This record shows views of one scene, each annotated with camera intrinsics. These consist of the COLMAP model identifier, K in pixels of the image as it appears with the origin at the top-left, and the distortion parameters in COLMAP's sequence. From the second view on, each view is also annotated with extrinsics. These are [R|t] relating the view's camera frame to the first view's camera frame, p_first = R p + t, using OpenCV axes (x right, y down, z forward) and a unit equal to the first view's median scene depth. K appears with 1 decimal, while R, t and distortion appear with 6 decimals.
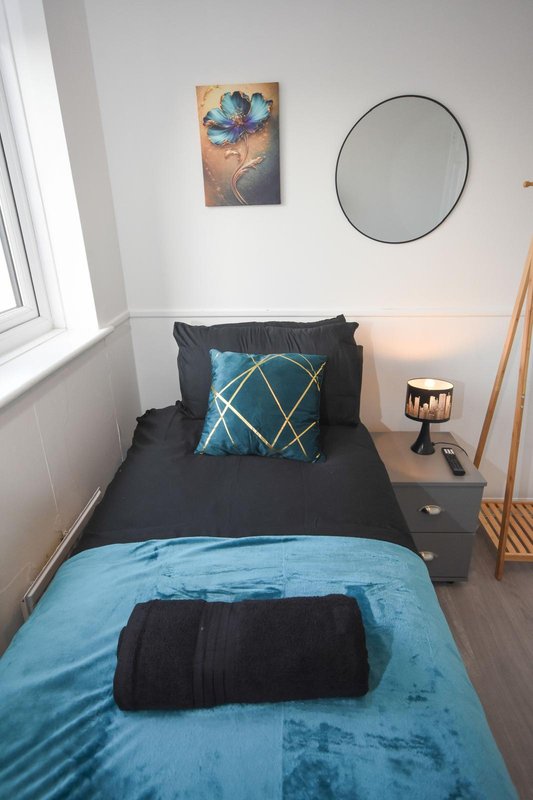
lens RADIAL K [[453.3, 0, 266.5], [0, 453.3, 400.0], [0, 0, 1]] dist [0.002649, 0.000928]
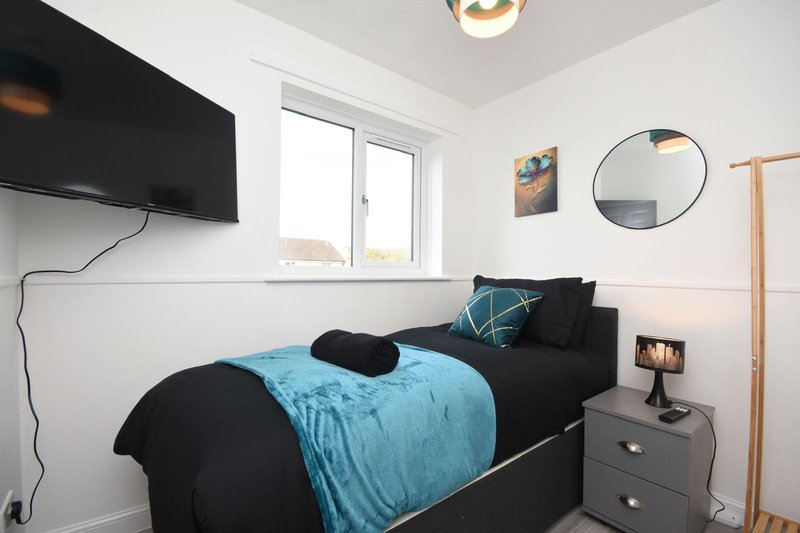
lens RADIAL K [[351.1, 0, 400.0], [0, 351.1, 266.5], [0, 0, 1]] dist [-0.000787, 0.000026]
pose [[0.647950, 0.013584, -0.761562, 0.642141], [-0.315175, 0.915010, -0.251835, 0.236899], [0.693416, 0.403202, 0.597162, -0.031167]]
